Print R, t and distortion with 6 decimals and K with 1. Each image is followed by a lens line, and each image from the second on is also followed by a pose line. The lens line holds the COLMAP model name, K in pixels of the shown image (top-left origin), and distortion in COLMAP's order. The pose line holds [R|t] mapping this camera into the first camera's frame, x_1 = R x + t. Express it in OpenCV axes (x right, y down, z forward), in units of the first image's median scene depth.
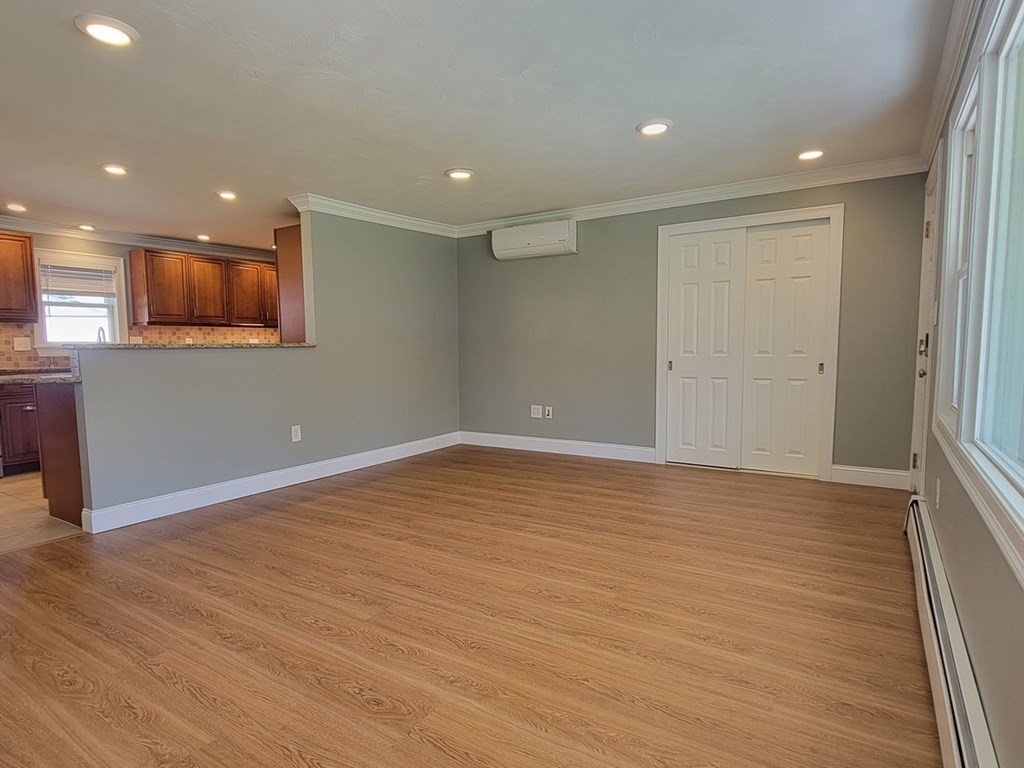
lens RADIAL K [[572.9, 0, 509.0], [0, 572.9, 398.2], [0, 0, 1]] dist [-0.001688, -0.000773]
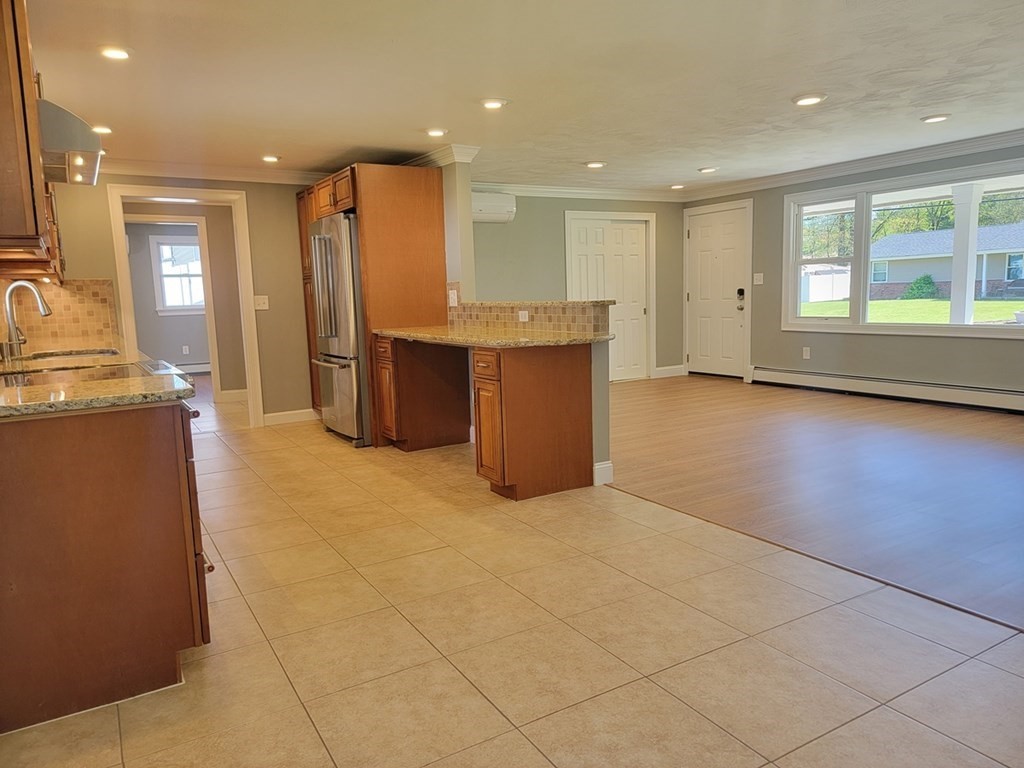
lens RADIAL K [[709.1, 0, 512.0], [0, 709.1, 384.0], [0, 0, 1]] dist [0.095105, -0.087247]
pose [[0.441071, -0.120117, 0.889398, -1.436680], [0.110293, 0.990746, 0.079108, -0.047961], [-0.890670, 0.063202, 0.450237, 0.419097]]
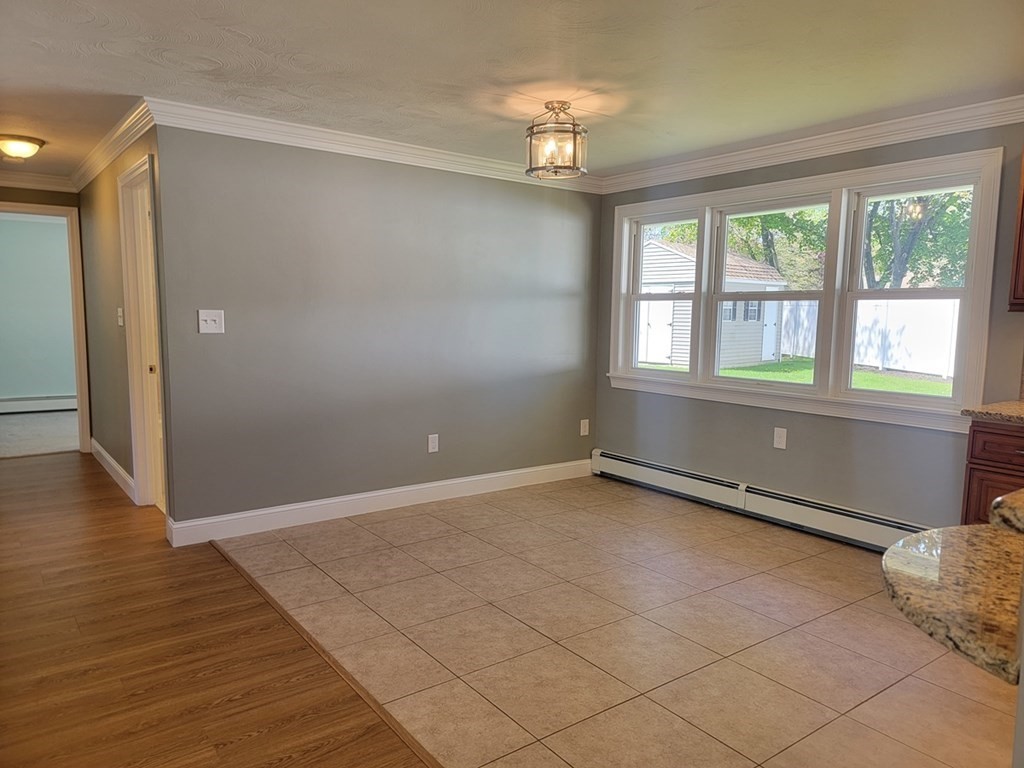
lens RADIAL K [[709.1, 0, 512.0], [0, 709.1, 384.0], [0, 0, 1]] dist [0.095105, -0.087247]
pose [[-0.344473, 0.103975, -0.933021, -0.330544], [-0.097125, 0.984568, 0.145578, -0.110970], [0.933759, 0.140768, -0.329058, 0.652647]]
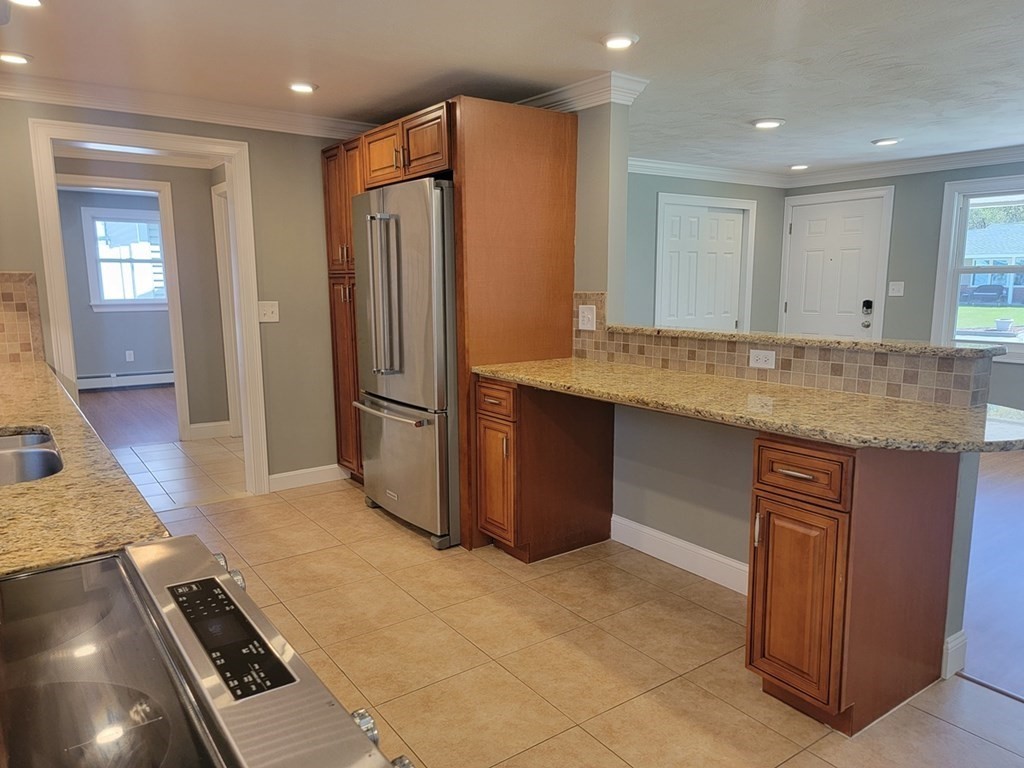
lens RADIAL K [[711.4, 0, 515.9], [0, 711.4, 393.3], [0, 0, 1]] dist [0.071861, -0.045828]
pose [[0.364138, -0.137919, 0.921076, -1.143440], [0.087323, 0.989674, 0.113669, -0.123808], [-0.927242, 0.039040, 0.372421, 0.840897]]
